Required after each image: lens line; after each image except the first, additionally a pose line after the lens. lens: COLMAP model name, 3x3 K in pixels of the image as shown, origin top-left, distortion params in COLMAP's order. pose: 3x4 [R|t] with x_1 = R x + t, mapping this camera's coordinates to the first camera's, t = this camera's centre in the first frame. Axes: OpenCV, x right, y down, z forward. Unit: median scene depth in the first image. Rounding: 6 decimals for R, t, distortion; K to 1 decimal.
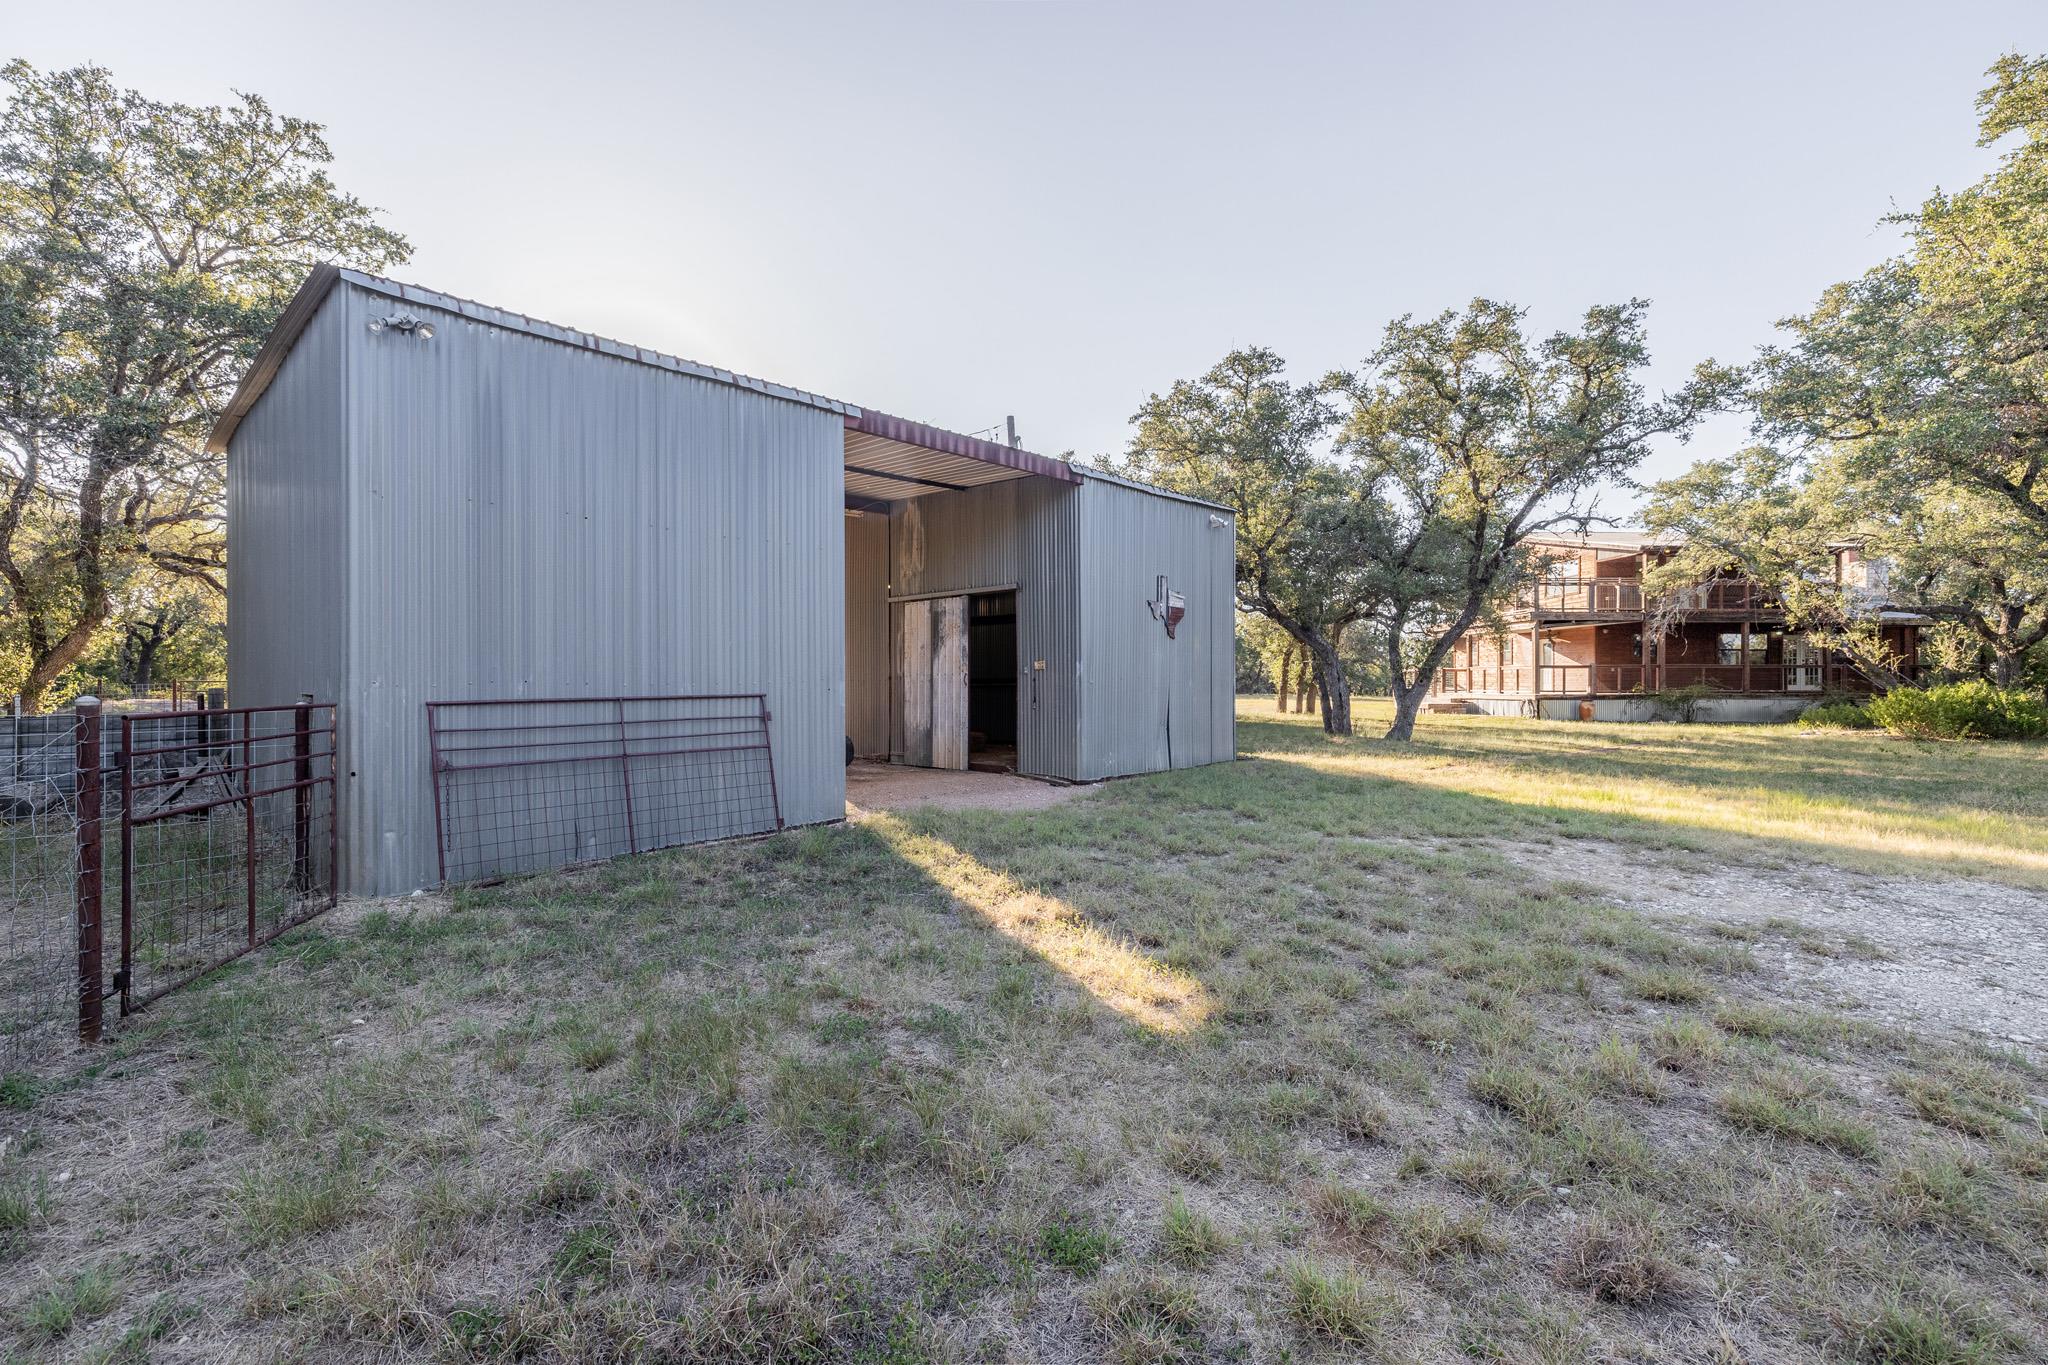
lens RADIAL K [[853.7, 0, 1024.3], [0, 853.7, 673.4], [0, 0, 1]] dist [0.001907, -0.000661]
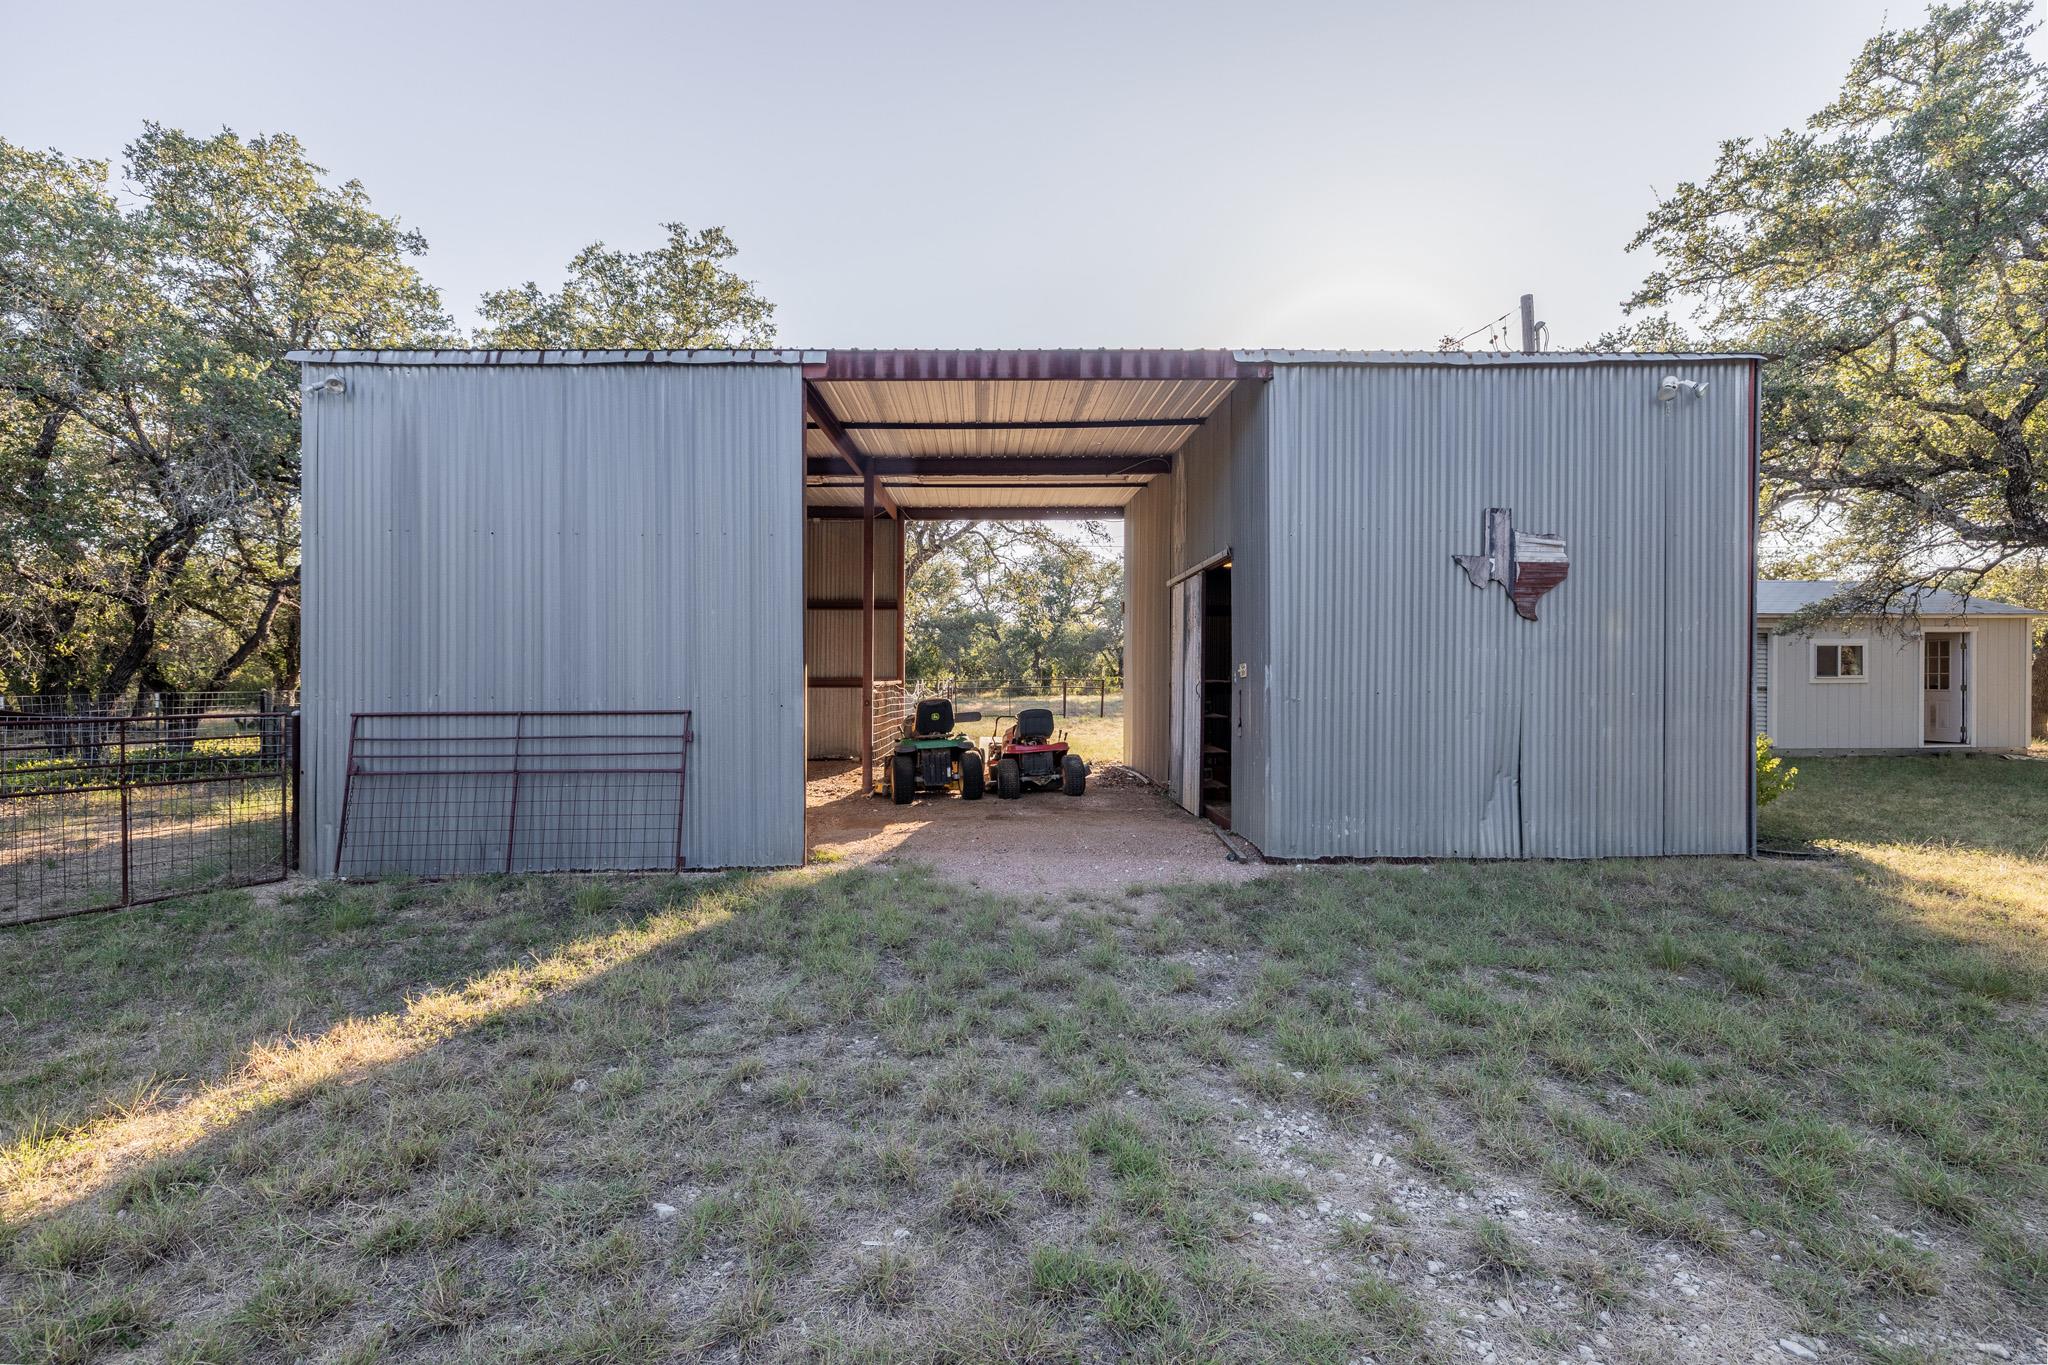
lens RADIAL K [[920.2, 0, 1025.6], [0, 920.2, 687.0], [0, 0, 1]] dist [-0.010114, 0.000337]
pose [[0.704765, 0.004346, -0.709427, 0.415184], [0.003471, 0.999948, 0.009575, -0.005252], [0.709432, -0.009211, 0.704713, 0.405009]]
